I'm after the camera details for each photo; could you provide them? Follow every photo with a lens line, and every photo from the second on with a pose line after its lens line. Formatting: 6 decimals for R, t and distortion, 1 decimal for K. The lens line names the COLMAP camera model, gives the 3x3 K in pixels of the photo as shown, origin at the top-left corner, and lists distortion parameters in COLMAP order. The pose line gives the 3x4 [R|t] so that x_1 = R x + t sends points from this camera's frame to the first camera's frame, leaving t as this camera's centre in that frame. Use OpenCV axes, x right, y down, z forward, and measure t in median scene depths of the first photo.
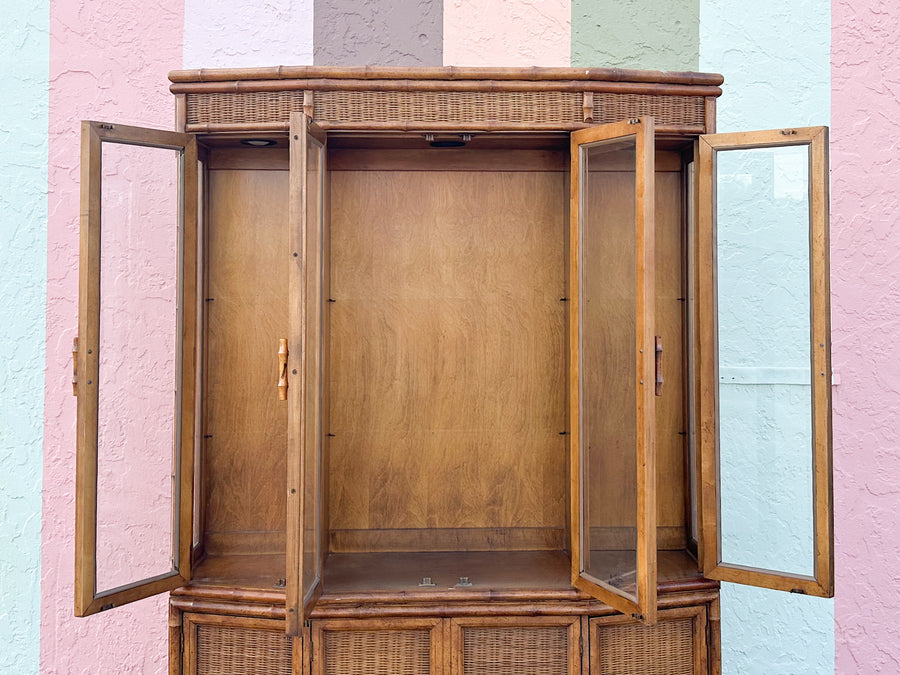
lens RADIAL K [[1080.0, 0, 478.4], [0, 1080.0, 253.2], [0, 0, 1]] dist [0.179380, -0.397476]
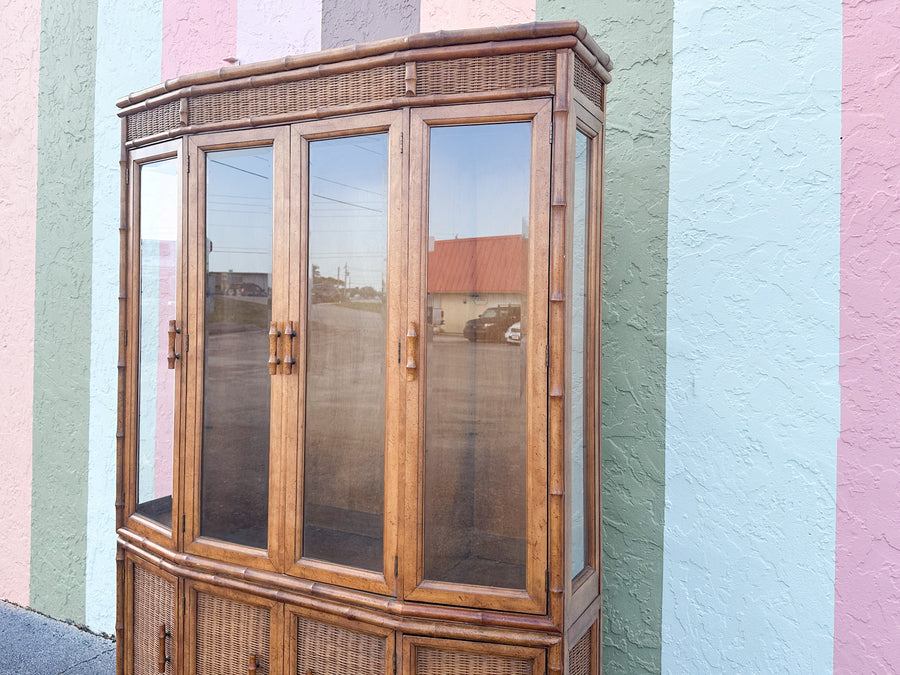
lens RADIAL K [[756.5, 0, 408.7], [0, 756.5, 297.6], [0, 0, 1]] dist [0.117792, -0.194590]
pose [[0.857373, 0.007339, -0.514643, 0.431239], [0.004147, 0.999767, 0.021166, 0.034891], [0.514679, -0.020282, 0.857143, 0.448689]]
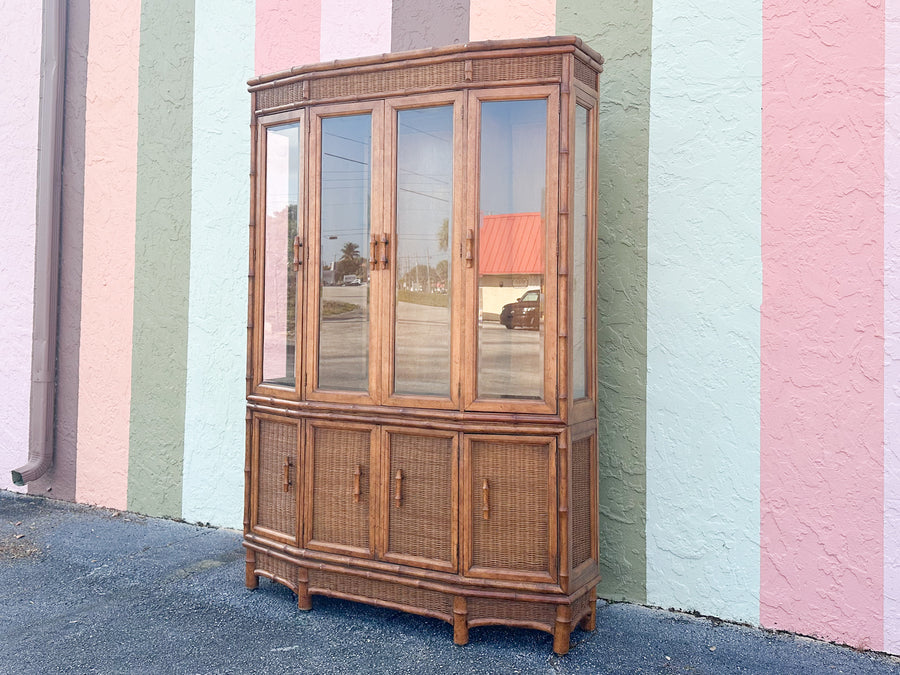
lens RADIAL K [[900.9, 0, 447.2], [0, 900.9, 264.0], [0, 0, 1]] dist [0.197230, -0.425674]
pose [[0.863910, -0.007724, -0.503588, 0.663754], [0.004113, 0.999957, -0.008282, 0.122602], [0.503630, 0.005083, 0.863904, -0.018578]]
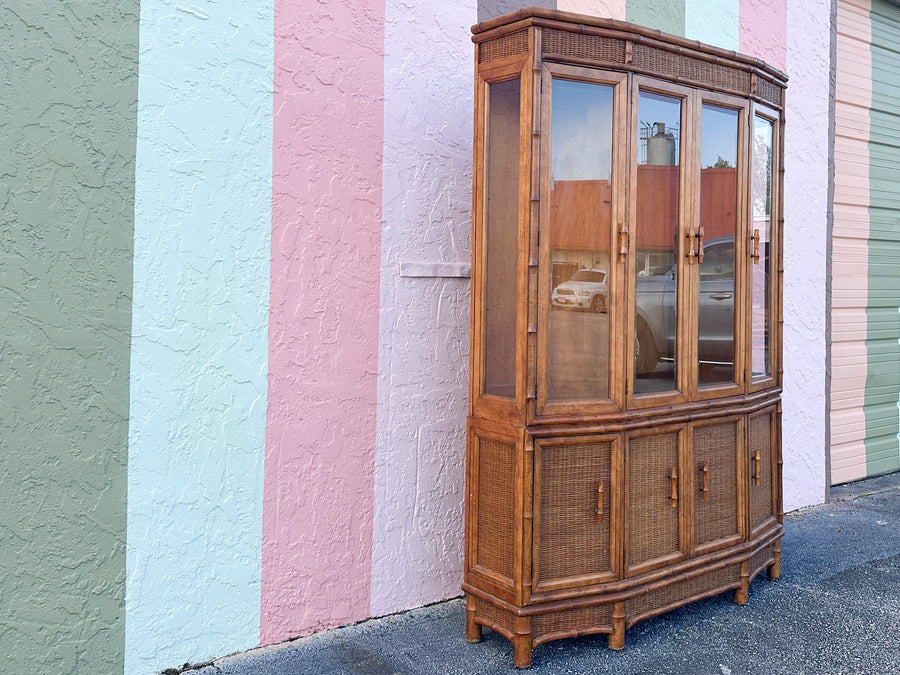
lens RADIAL K [[890.7, 0, 541.2], [0, 890.7, 263.6], [0, 0, 1]] dist [0.176812, -0.368276]
pose [[0.770549, 0.019039, 0.637097, -0.930498], [-0.032879, 0.999410, 0.009900, 0.114914], [-0.636533, -0.028576, 0.770720, 0.207354]]
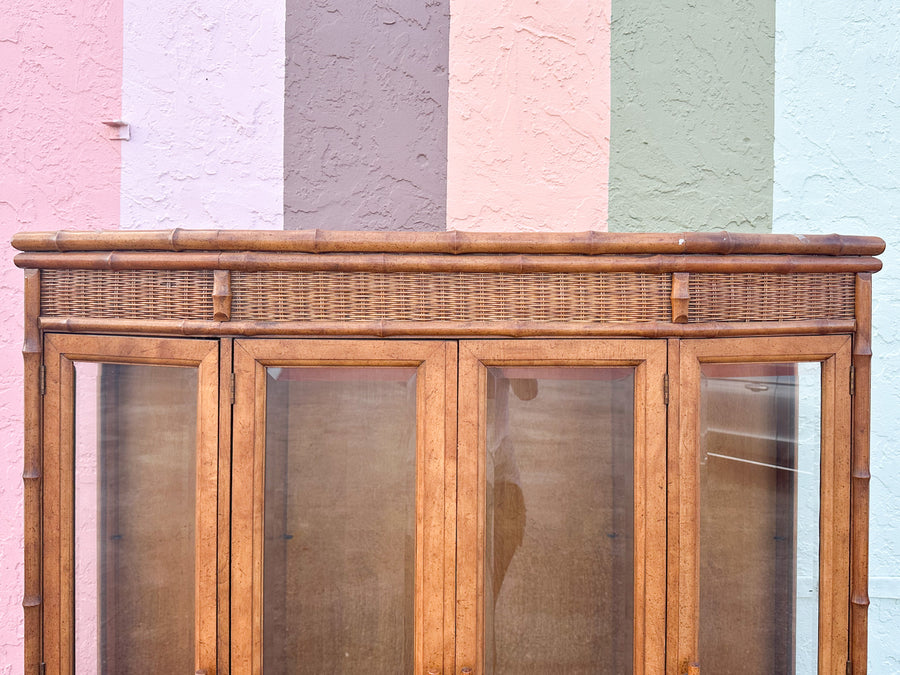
lens RADIAL K [[716.6, 0, 460.5], [0, 716.6, 304.6], [0, 0, 1]] dist [0.167812, -0.335233]
pose [[0.999757, 0.007843, -0.020597, -0.013948], [-0.006720, 0.998518, 0.054008, -0.152188], [0.020990, -0.053856, 0.998328, 0.591314]]
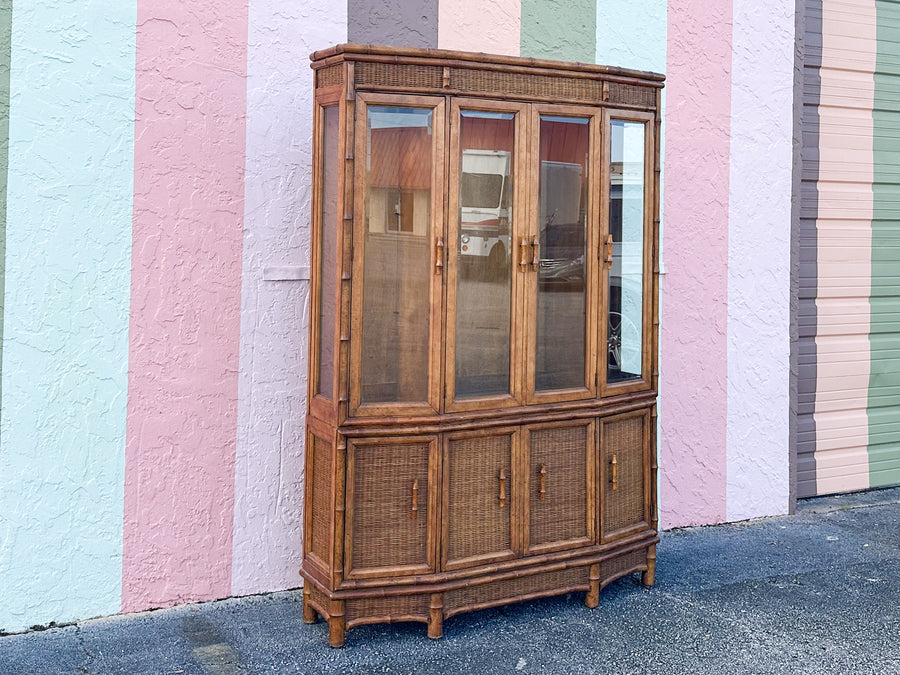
lens RADIAL K [[1106.7, 0, 510.1], [0, 1106.7, 201.0], [0, 0, 1]] dist [0.194663, -0.440036]
pose [[0.874160, 0.018574, 0.485284, -0.781658], [-0.029542, 0.999452, 0.014961, 0.001938], [-0.484739, -0.027415, 0.874229, -0.318493]]
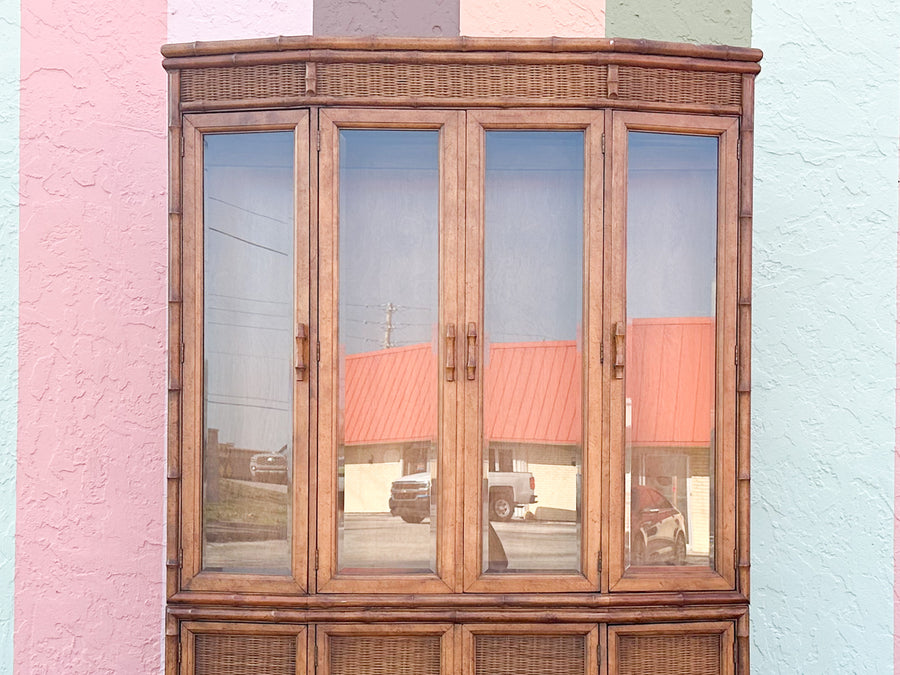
lens RADIAL K [[1498.9, 0, 491.7], [0, 1498.9, 479.9], [0, 0, 1]] dist [0.191870, -0.513721]
pose [[0.999744, 0.004779, -0.022102, 0.028385], [-0.004354, 0.999805, 0.019247, 0.179744], [0.022190, -0.019146, 0.999570, -0.297280]]
